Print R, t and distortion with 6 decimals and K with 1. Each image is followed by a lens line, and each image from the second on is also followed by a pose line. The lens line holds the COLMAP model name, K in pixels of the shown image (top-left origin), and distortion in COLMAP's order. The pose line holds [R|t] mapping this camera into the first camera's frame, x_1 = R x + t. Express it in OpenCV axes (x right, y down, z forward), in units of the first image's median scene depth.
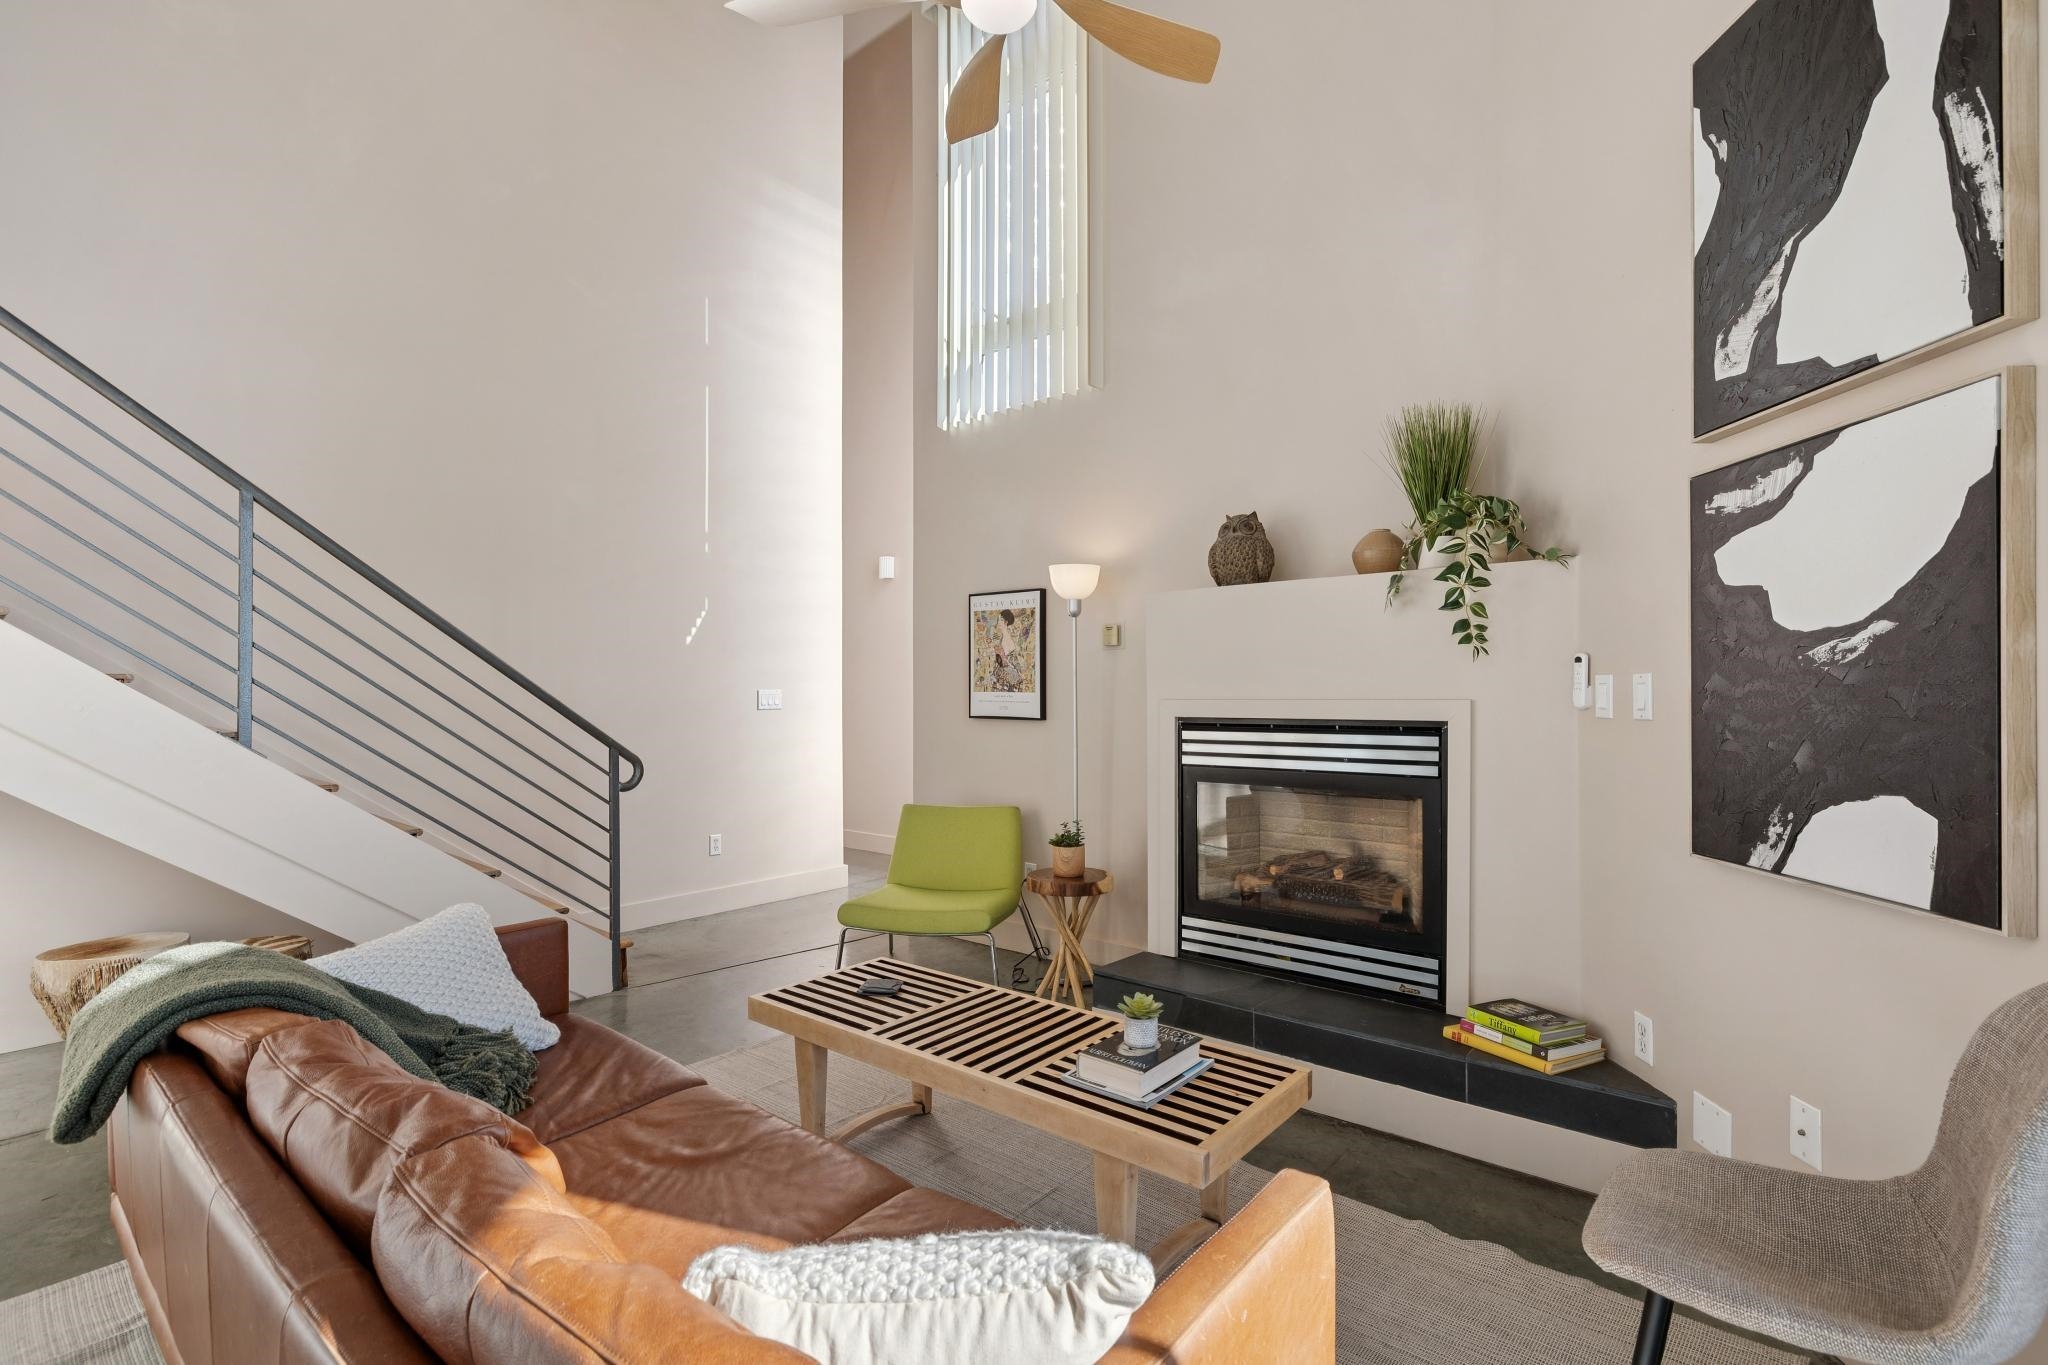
lens RADIAL K [[926.7, 0, 1019.4], [0, 926.7, 691.0], [0, 0, 1]] dist [-0.010415, 0.001116]
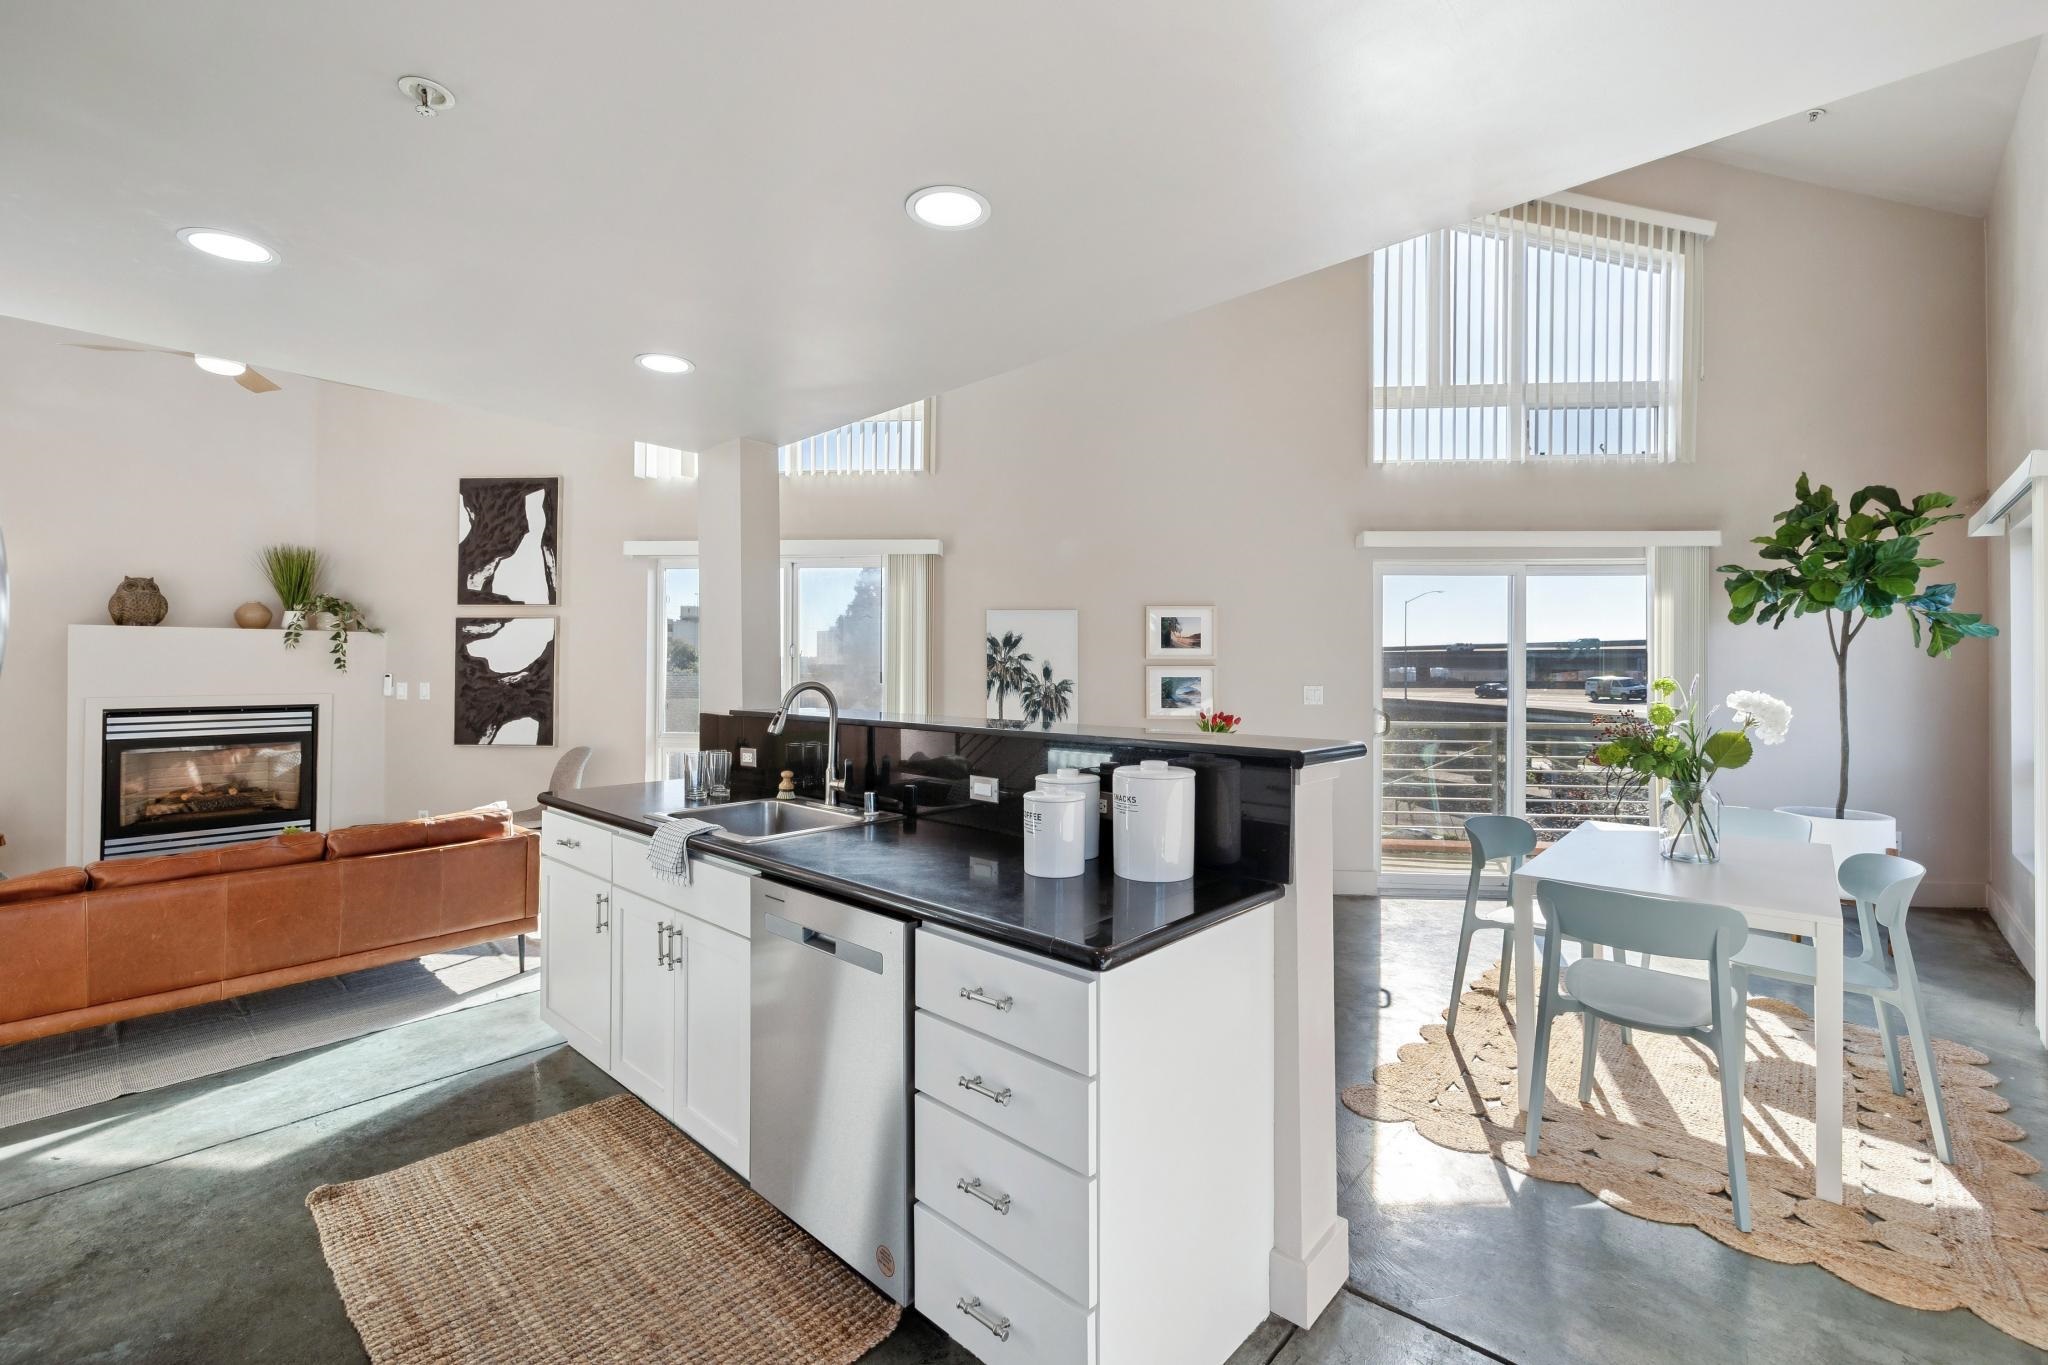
lens RADIAL K [[874.3, 0, 1035.3], [0, 874.3, 656.5], [0, 0, 1]] dist [-0.000304, 0.000121]
pose [[0.036890, 0.011946, 0.999248, -1.593191], [-0.007533, 0.999903, -0.011675, -0.070043], [-0.999291, -0.007097, 0.036976, -0.764466]]
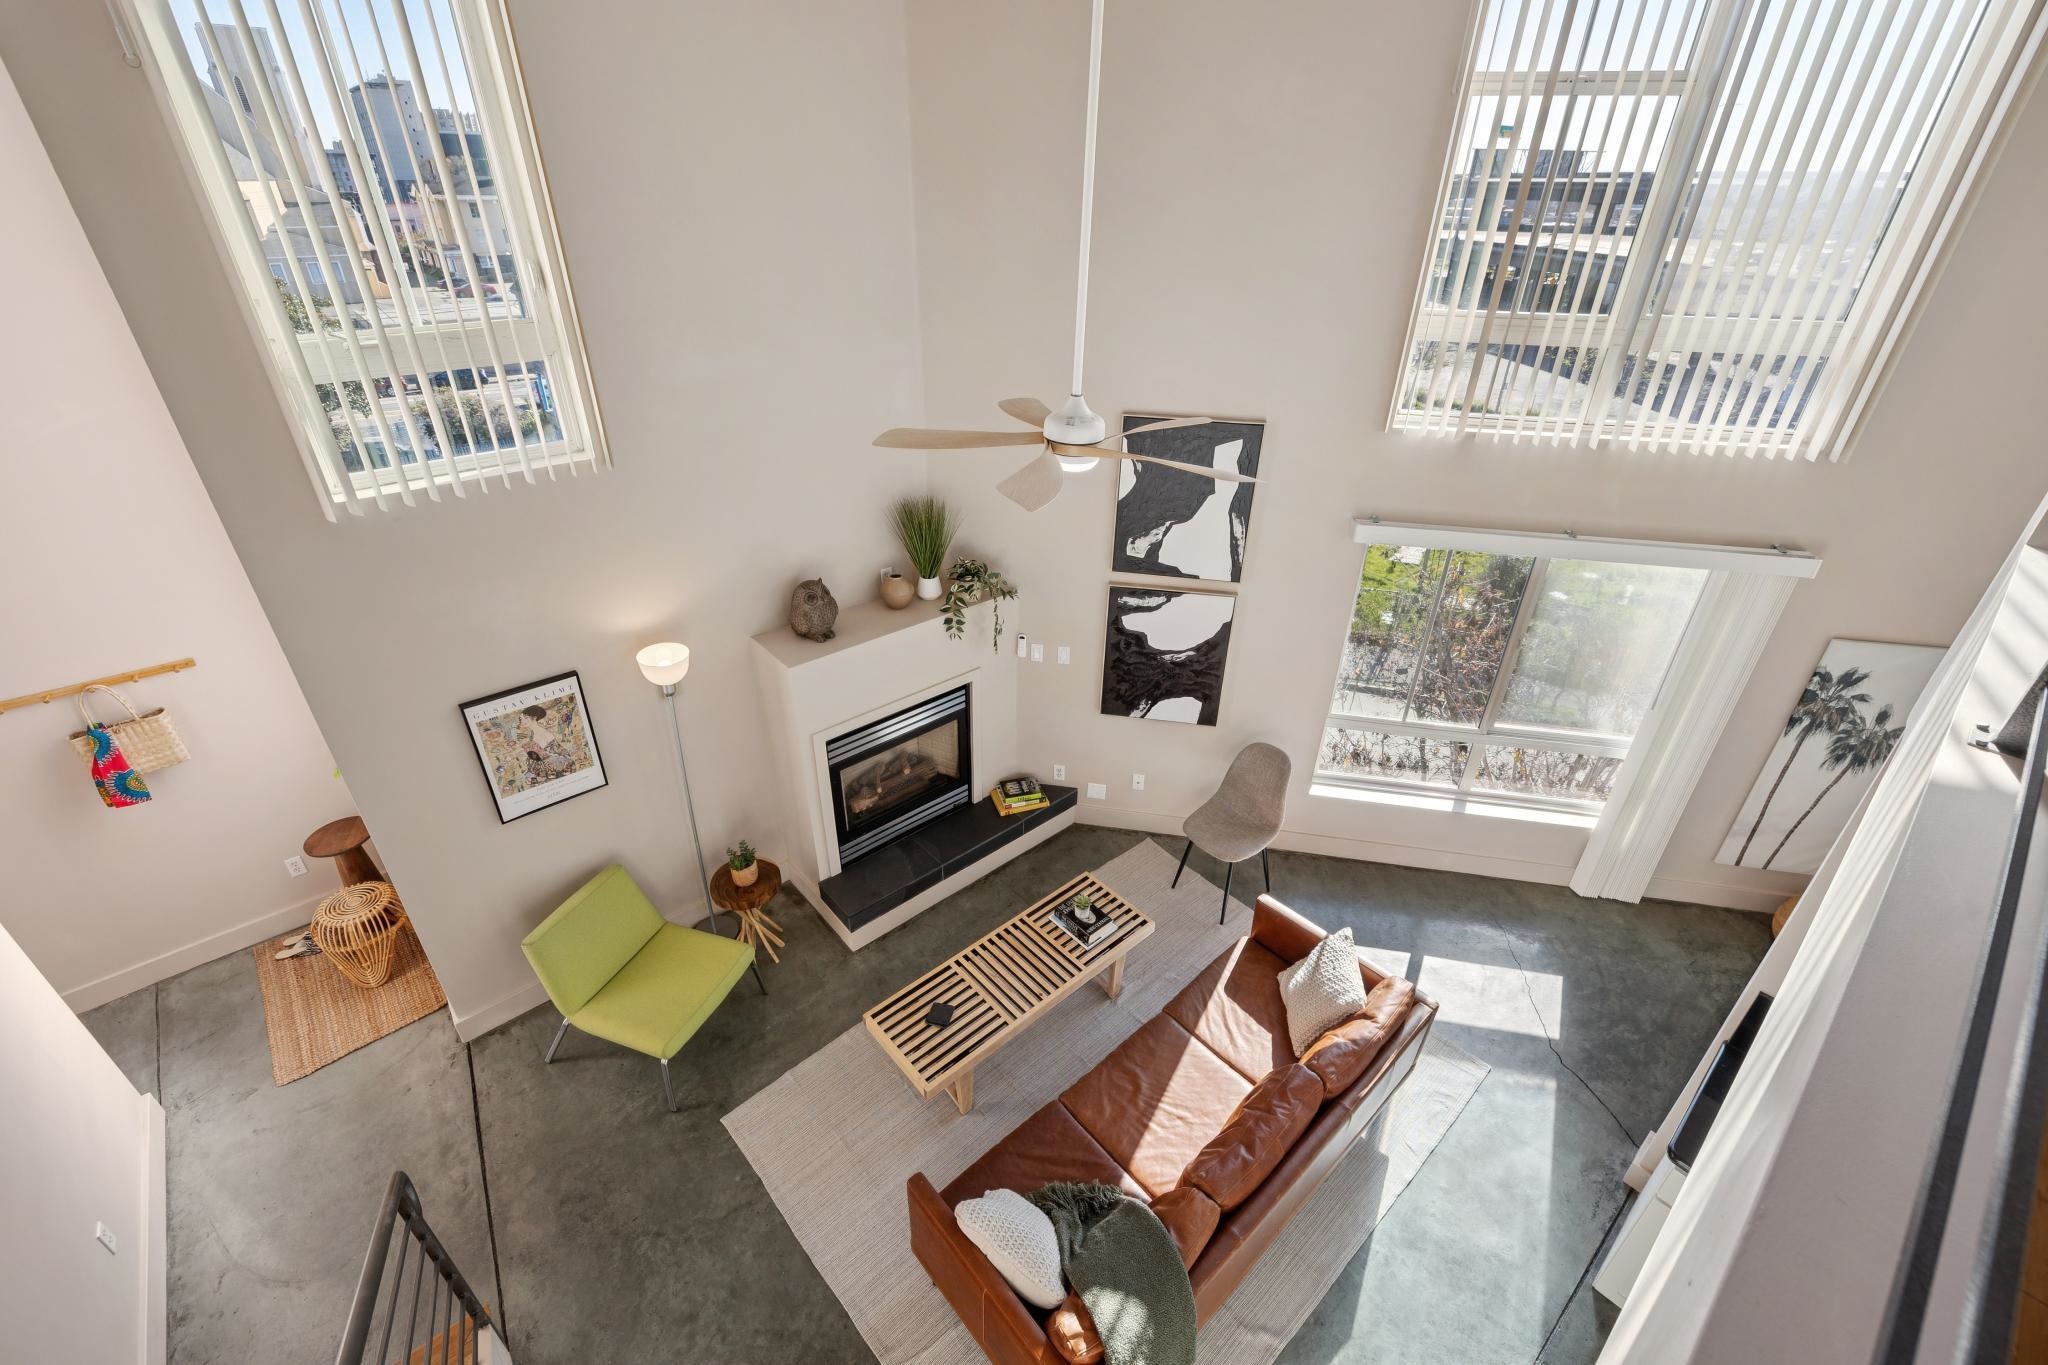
lens RADIAL K [[874.3, 0, 1026.1], [0, 874.3, 682.7], [0, 0, 1]] dist [-0.000304, 0.000121]
pose [[0.150585, -0.499615, 0.853058, -1.138231], [-0.015189, 0.861627, 0.507315, -0.948897], [-0.988480, -0.089351, 0.122159, 0.726975]]
